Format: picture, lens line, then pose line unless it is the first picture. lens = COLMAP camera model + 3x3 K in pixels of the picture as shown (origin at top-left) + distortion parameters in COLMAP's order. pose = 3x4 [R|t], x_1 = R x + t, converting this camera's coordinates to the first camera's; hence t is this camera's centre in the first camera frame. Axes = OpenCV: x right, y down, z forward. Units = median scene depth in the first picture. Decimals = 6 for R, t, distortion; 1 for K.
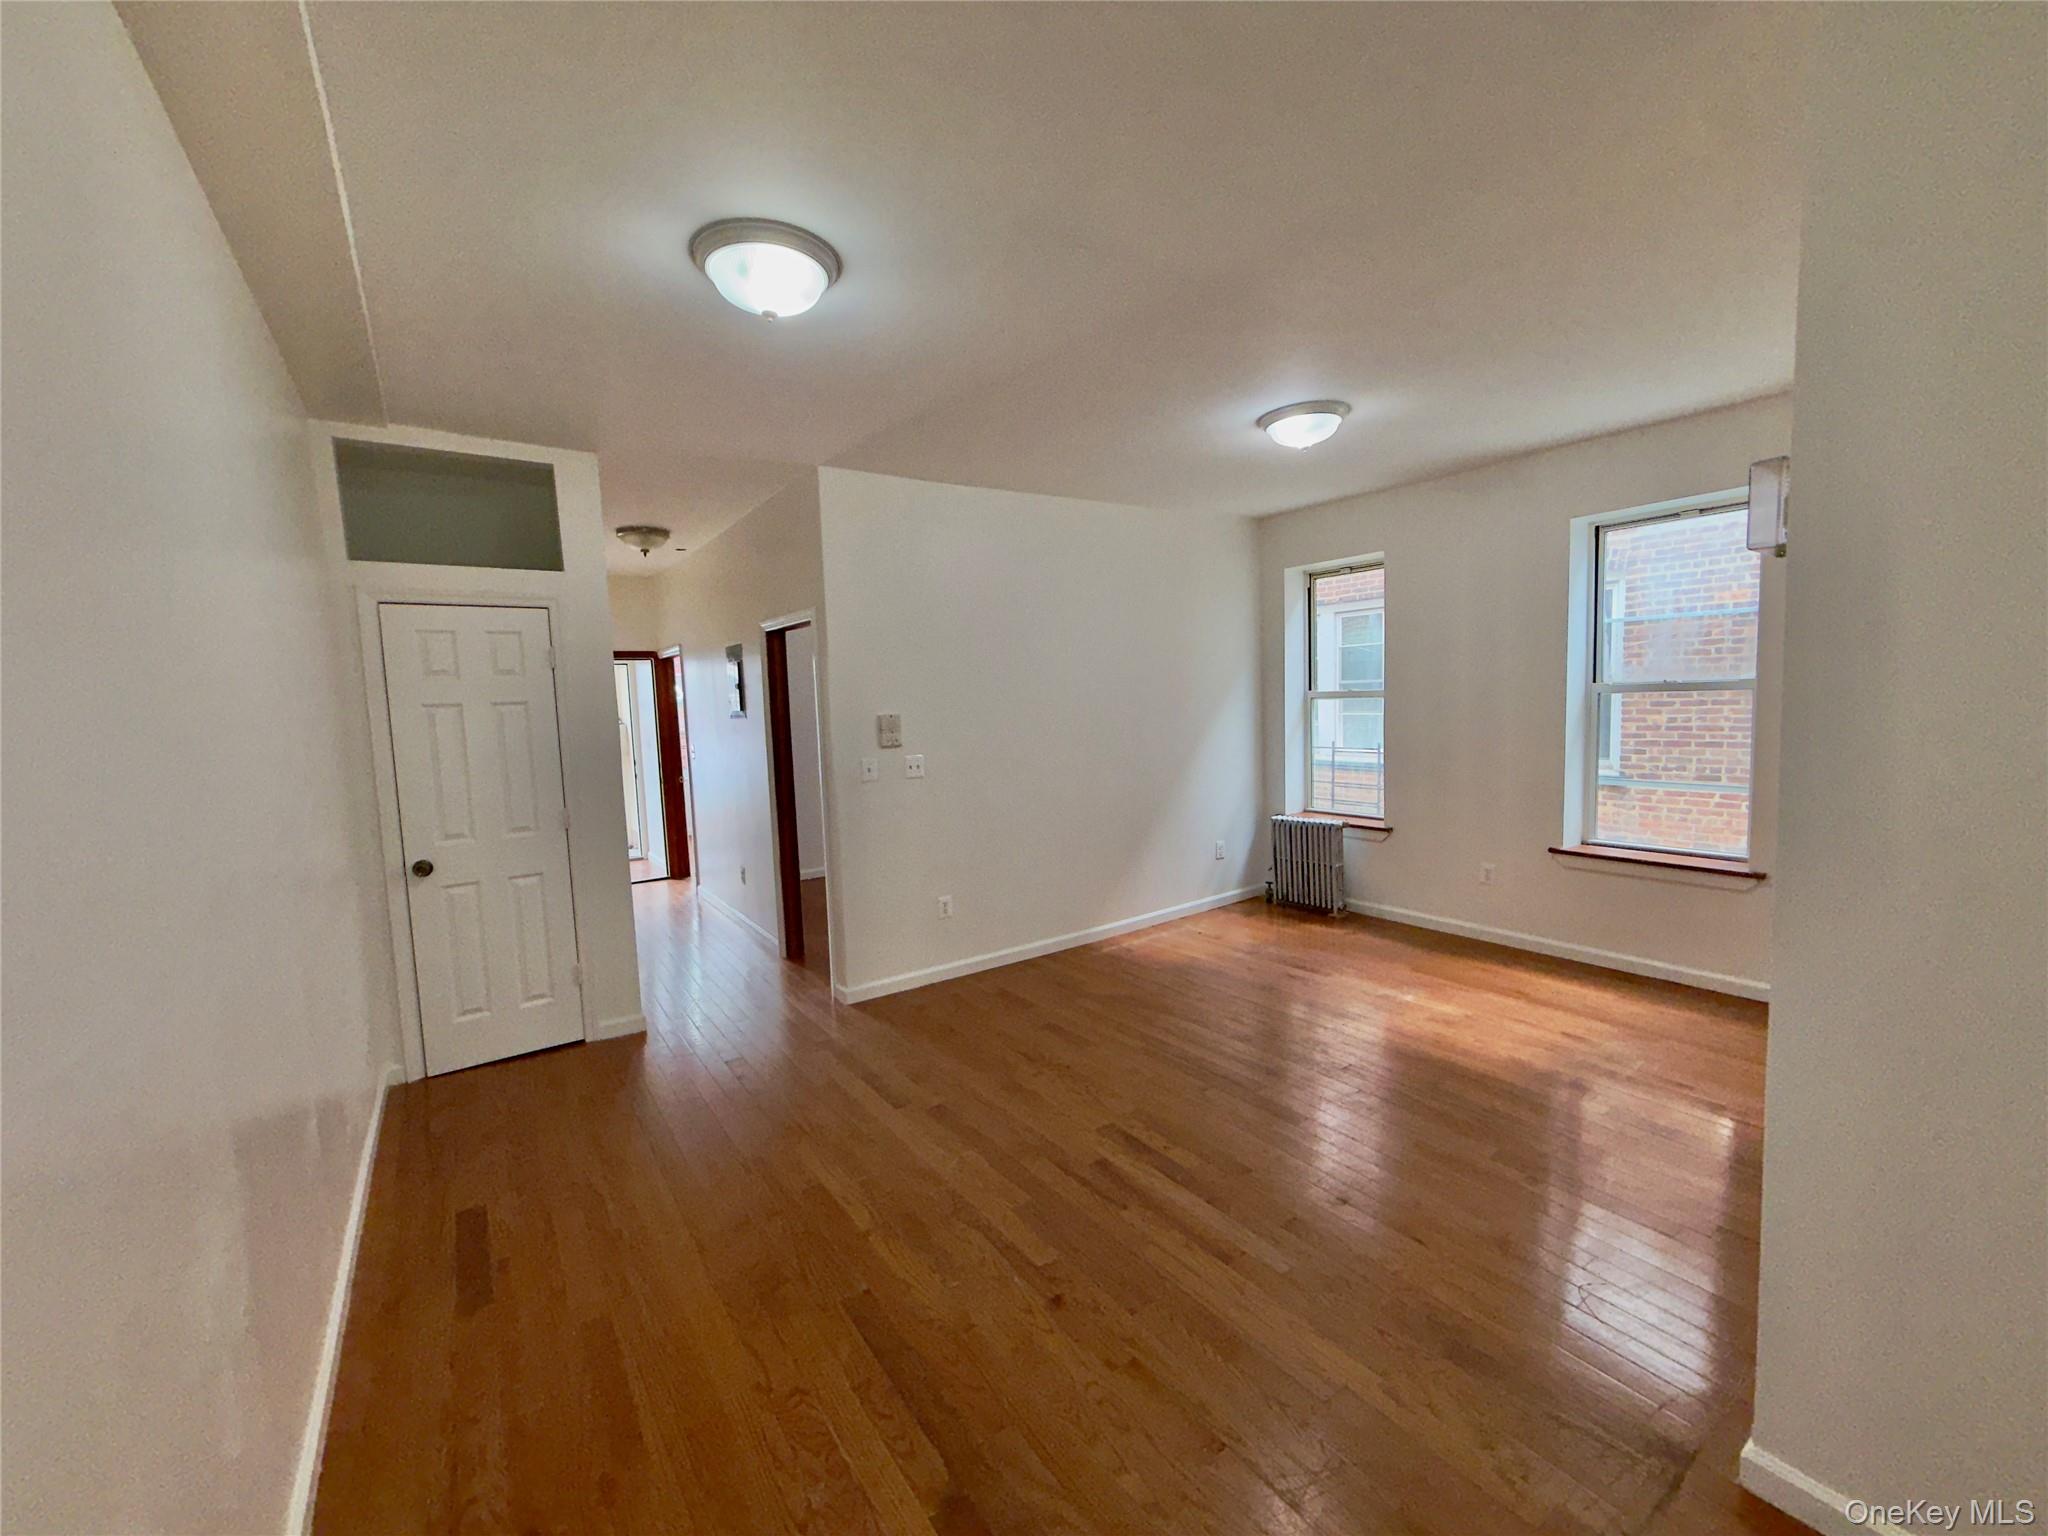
lens RADIAL K [[815.7, 0, 1026.1], [0, 815.7, 768.1], [0, 0, 1]] dist [-0.000627, -0.000636]
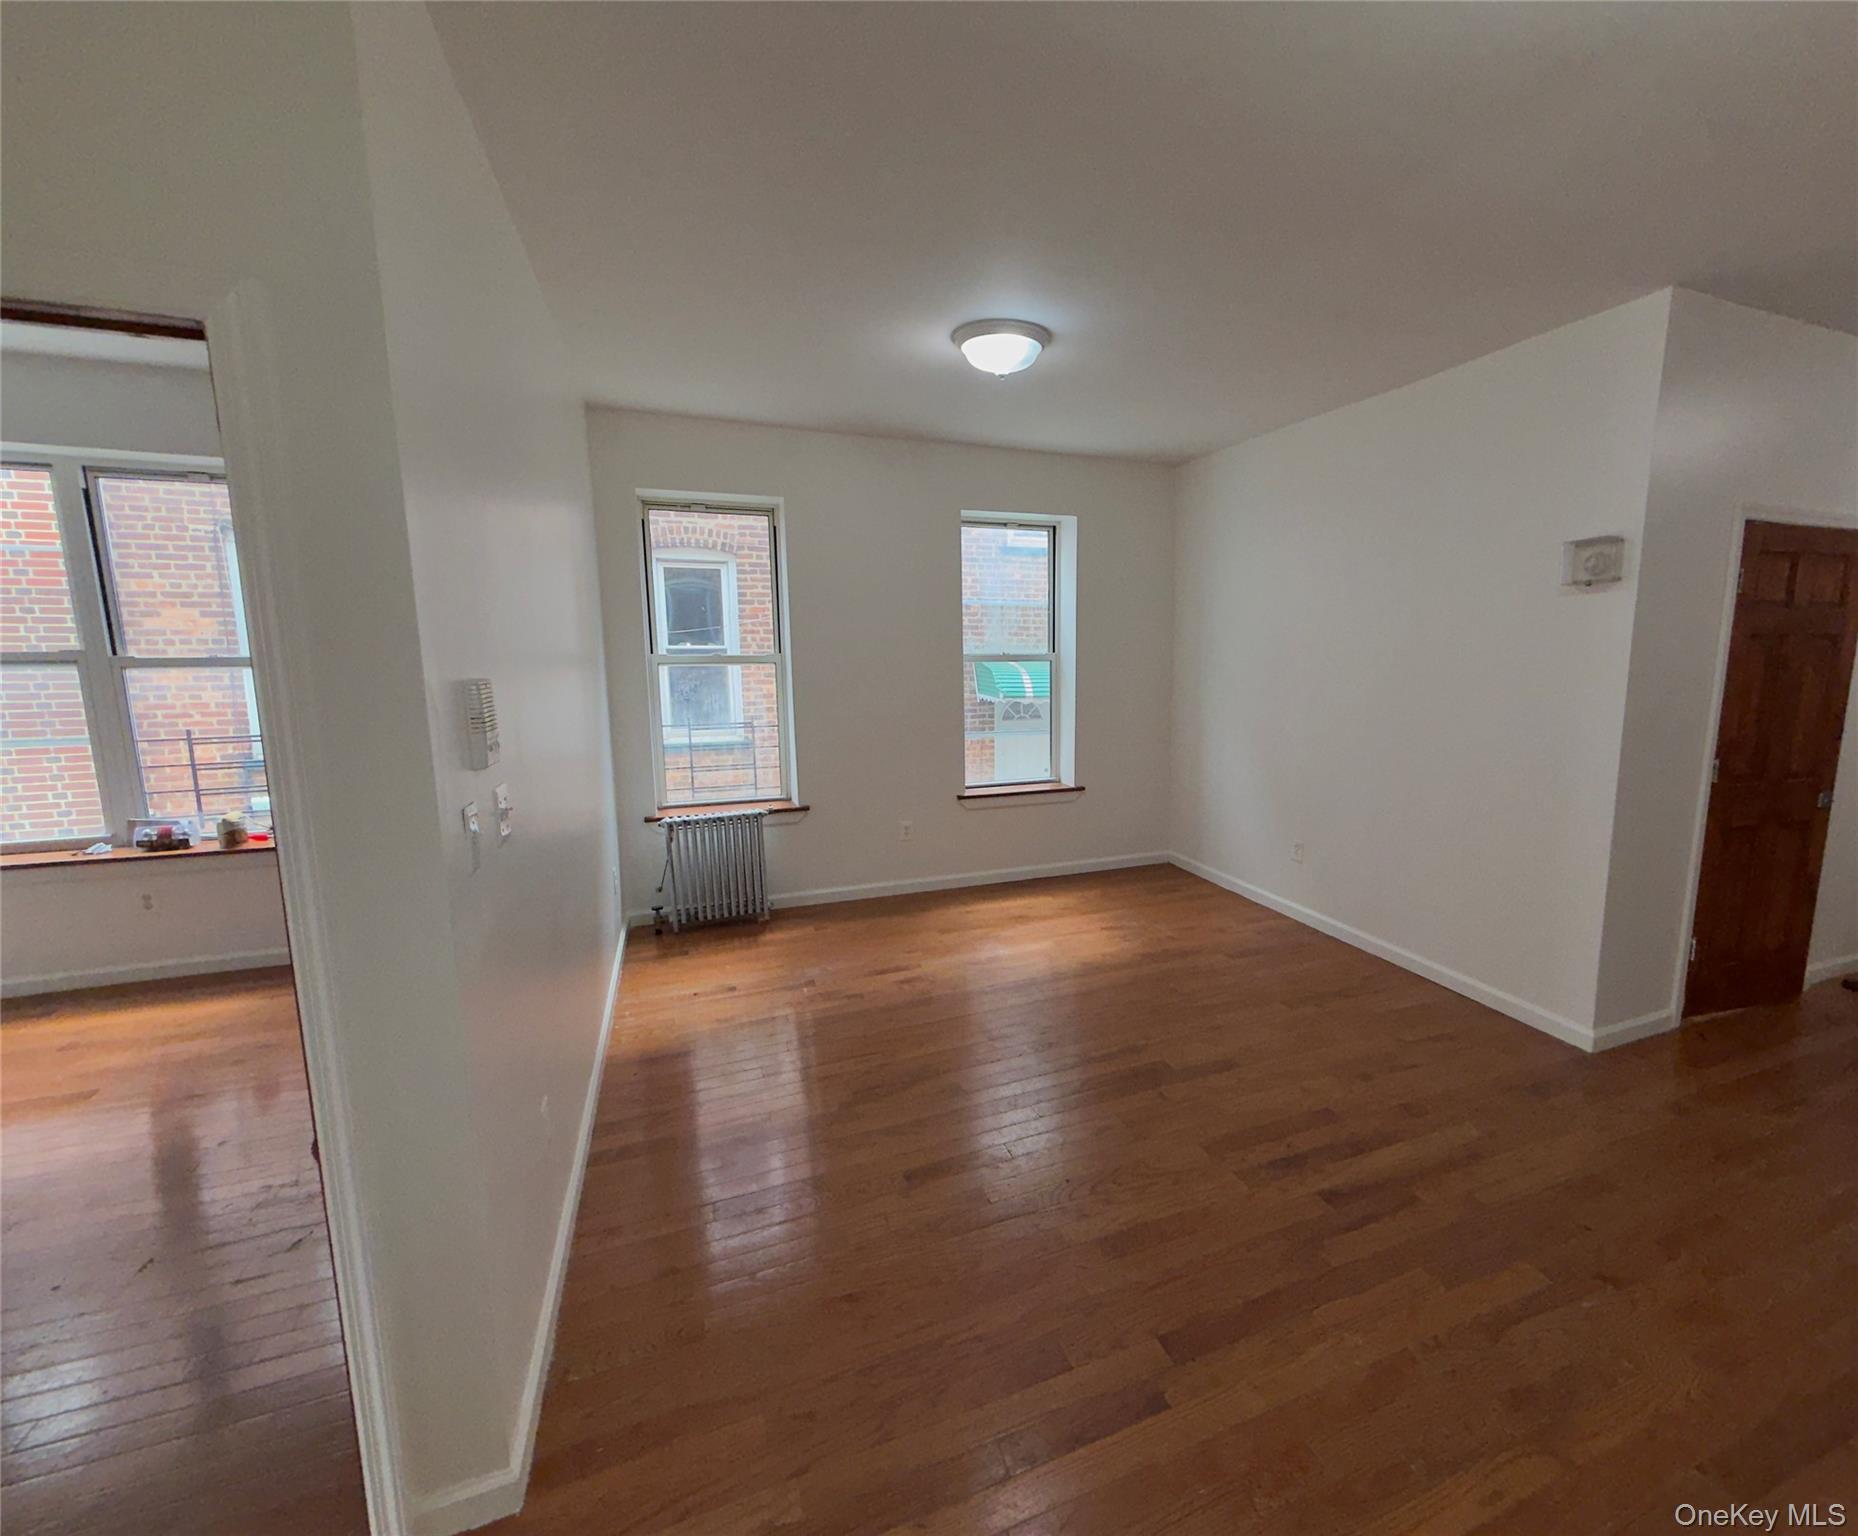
lens RADIAL K [[809.1, 0, 1006.1], [0, 809.1, 771.8], [0, 0, 1]] dist [0.003078, -0.000776]
pose [[0.216073, -0.110029, 0.970158, -0.395271], [0.076475, 0.992485, 0.095529, -0.036192], [-0.973378, 0.053552, 0.222863, 0.579514]]
